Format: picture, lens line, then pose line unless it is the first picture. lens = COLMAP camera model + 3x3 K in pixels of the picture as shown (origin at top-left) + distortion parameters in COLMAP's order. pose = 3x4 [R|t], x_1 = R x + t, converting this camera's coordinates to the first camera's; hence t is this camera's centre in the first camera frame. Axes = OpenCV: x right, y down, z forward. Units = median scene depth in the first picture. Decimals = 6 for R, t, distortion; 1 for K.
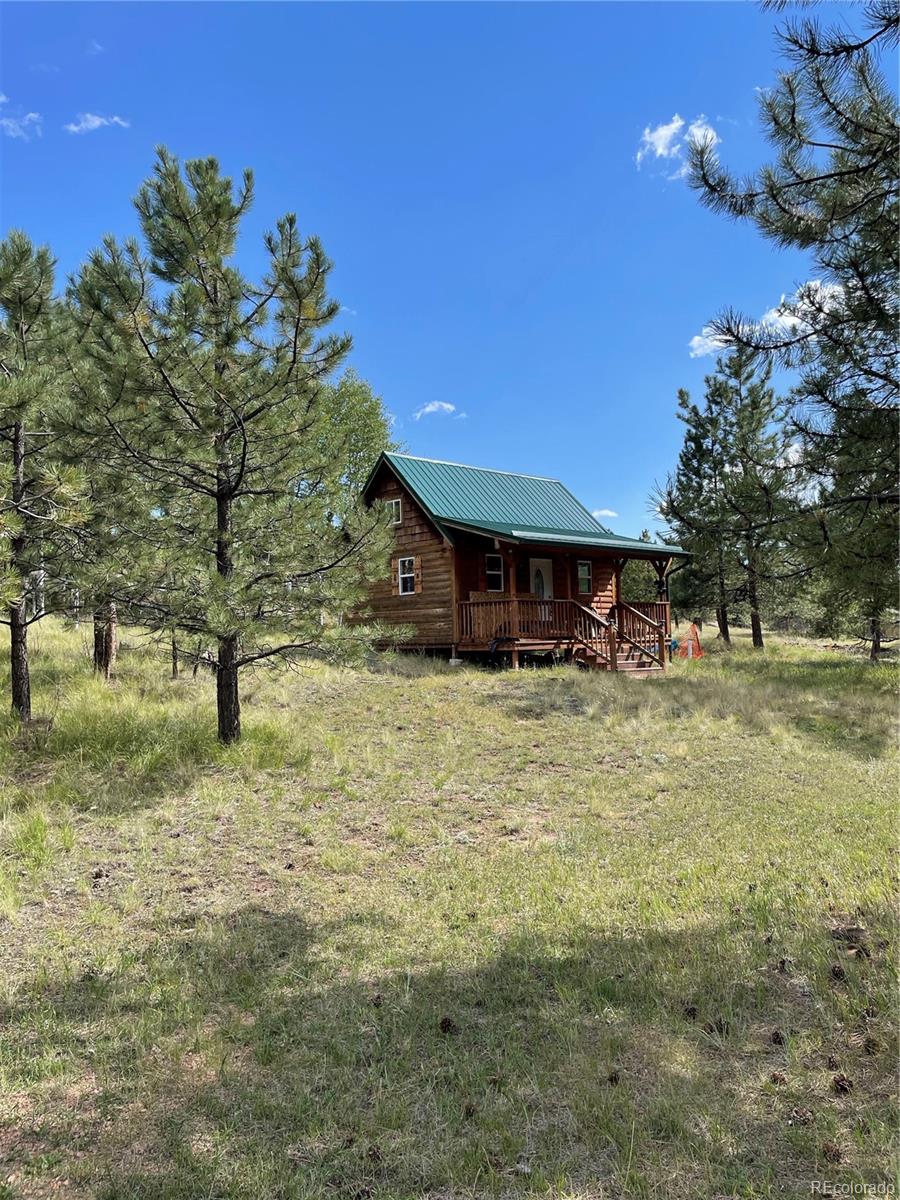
lens RADIAL K [[898.0, 0, 444.3], [0, 898.0, 608.2], [0, 0, 1]] dist [0.059453, -0.004506]
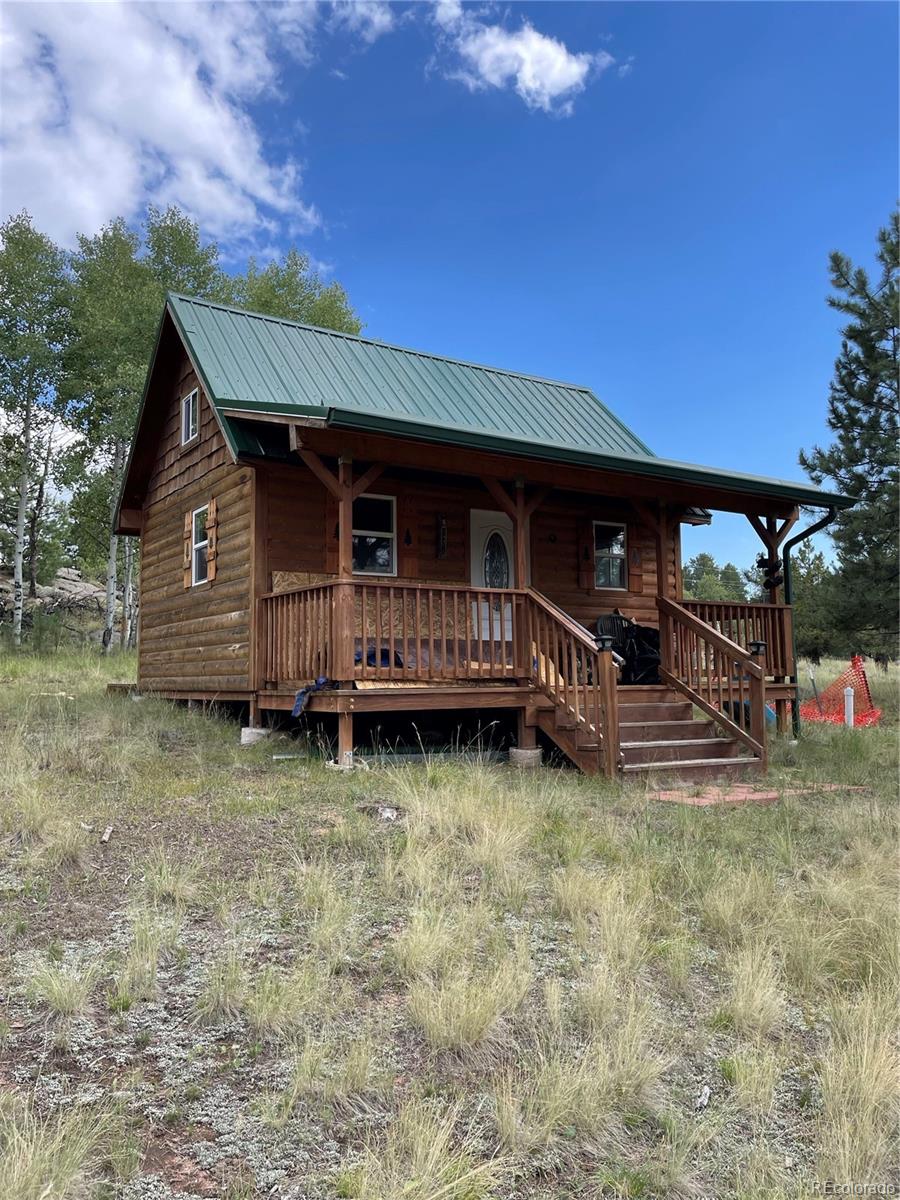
lens RADIAL K [[898.0, 0, 459.0], [0, 898.0, 595.2], [0, 0, 1]] dist [0.059453, -0.004506]
pose [[0.985840, -0.002351, -0.167675, 0.167617], [-0.006899, 0.998487, -0.054562, 0.014962], [0.167549, 0.054946, 0.984331, 0.544413]]
